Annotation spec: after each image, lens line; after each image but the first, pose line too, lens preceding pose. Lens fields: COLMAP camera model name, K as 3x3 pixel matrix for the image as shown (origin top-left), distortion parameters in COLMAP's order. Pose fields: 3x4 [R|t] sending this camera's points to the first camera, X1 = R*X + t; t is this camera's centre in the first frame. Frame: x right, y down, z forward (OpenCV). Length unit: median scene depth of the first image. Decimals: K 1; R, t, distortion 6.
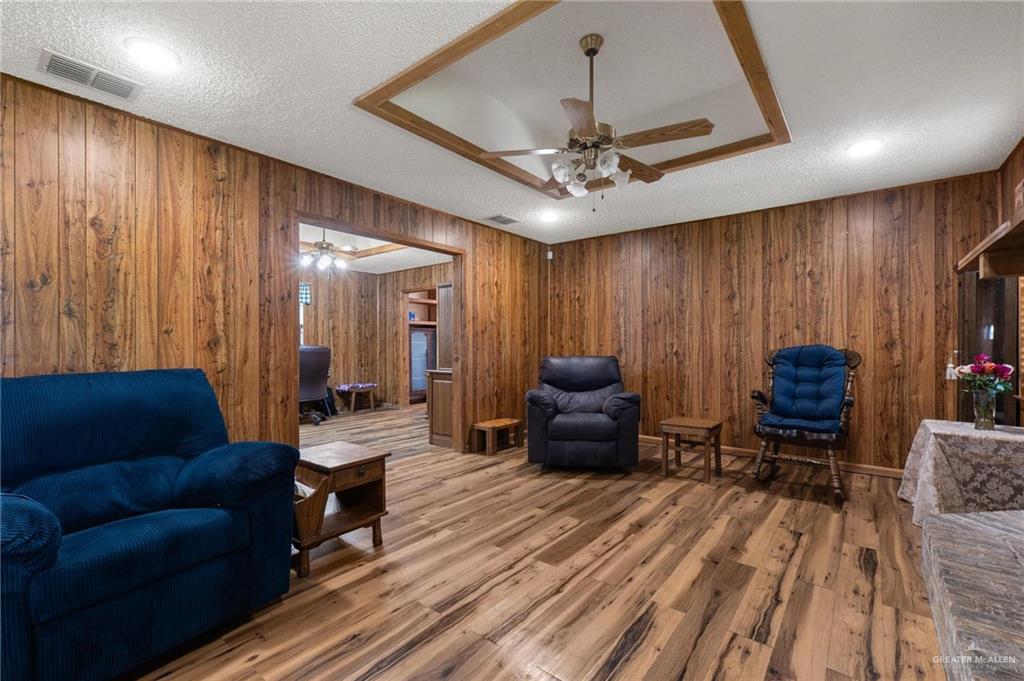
lens RADIAL K [[445.3, 0, 507.3], [0, 445.3, 344.6], [0, 0, 1]] dist [-0.000492, 0.001162]
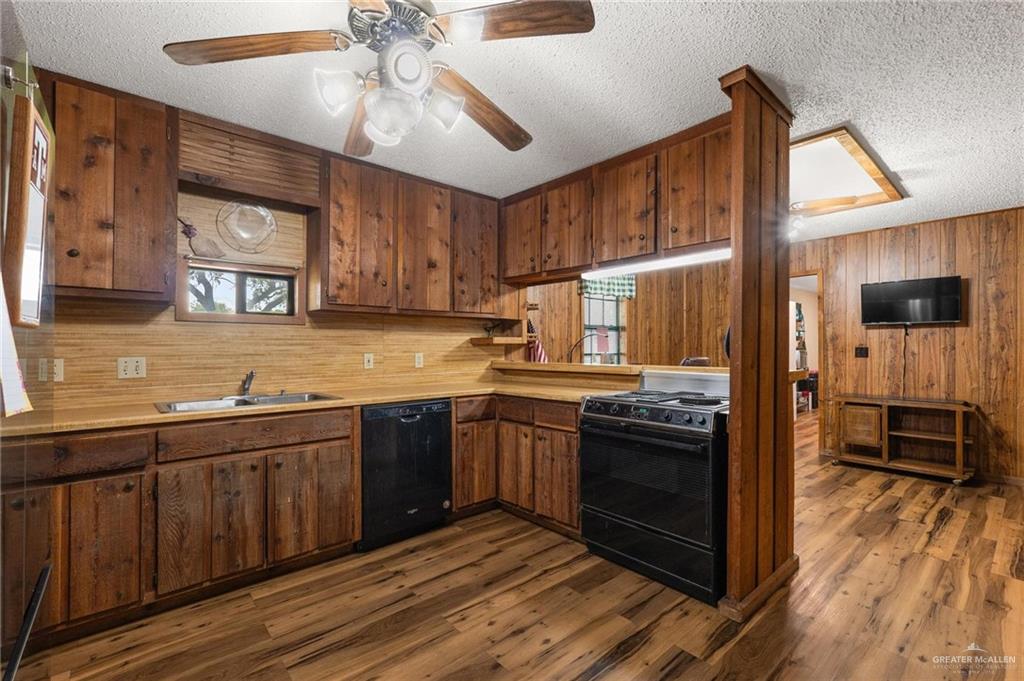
lens RADIAL K [[445.3, 0, 511.9], [0, 445.3, 342.1], [0, 0, 1]] dist [-0.000492, 0.001162]
pose [[0.984238, 0.001028, -0.176848, -0.499678], [-0.002443, 0.999967, -0.007788, -0.012610], [0.176834, 0.008098, 0.984207, 0.228253]]
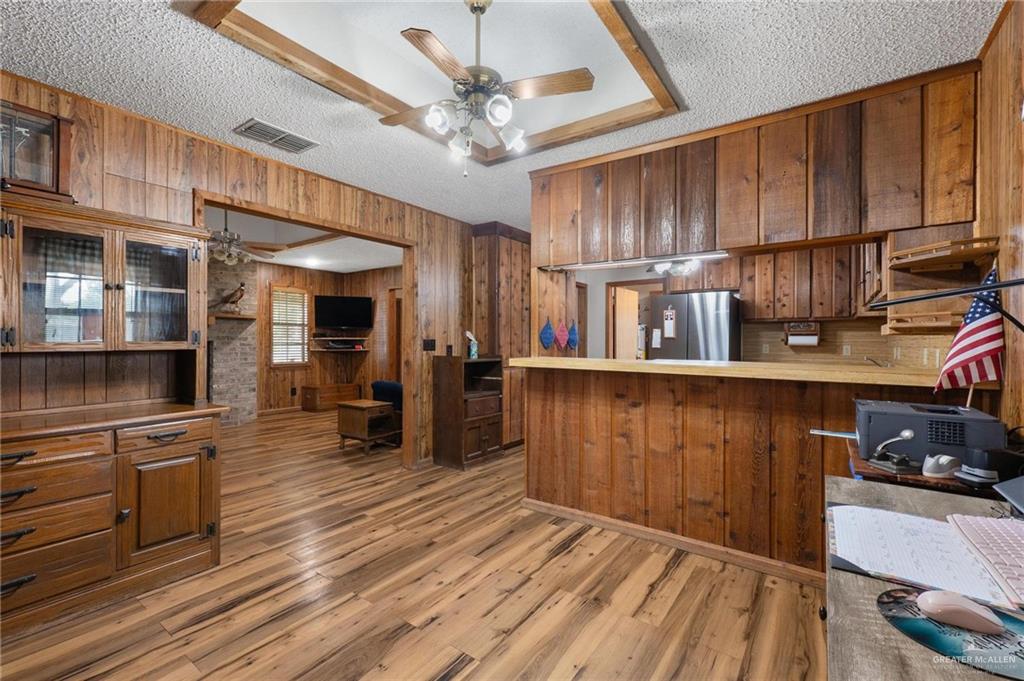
lens RADIAL K [[445.3, 0, 514.0], [0, 445.3, 340.4], [0, 0, 1]] dist [-0.000492, 0.001162]
pose [[-0.997782, -0.002205, -0.066530, -0.312144], [-0.002121, 0.999997, -0.001329, -0.010346], [0.066532, -0.001185, -0.997784, 1.022527]]
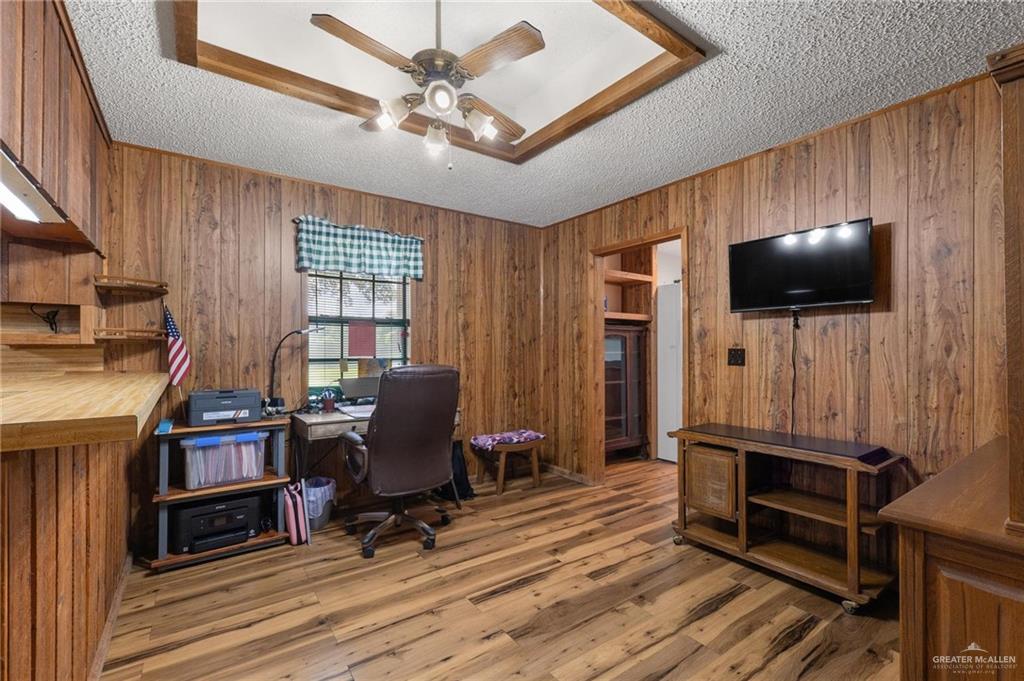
lens RADIAL K [[445.3, 0, 512.9], [0, 445.3, 344.2], [0, 0, 1]] dist [-0.000492, 0.001162]
pose [[0.964736, -0.001051, -0.263216, -0.202356], [-0.000394, 0.999985, -0.005435, -0.013384], [0.263217, 0.005347, 0.964722, 0.518610]]
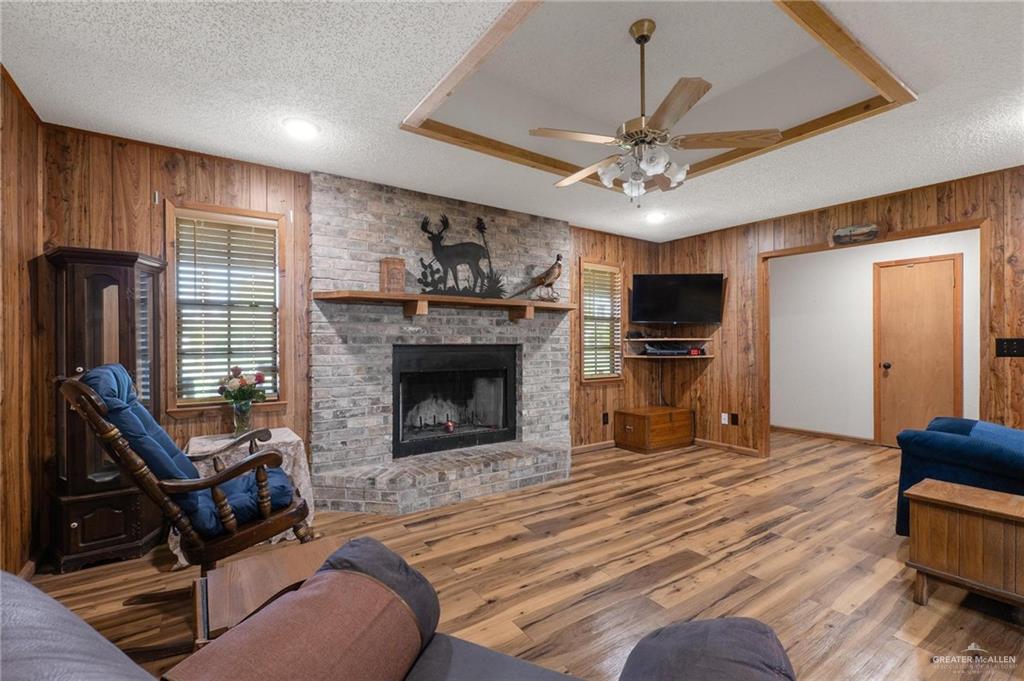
lens RADIAL K [[445.3, 0, 509.8], [0, 445.3, 343.4], [0, 0, 1]] dist [-0.000492, 0.001162]
pose [[-0.957456, 0.002482, 0.288567, 0.064743], [0.002819, 0.999996, 0.000754, -0.010446], [-0.288564, 0.001535, -0.957459, 0.672716]]
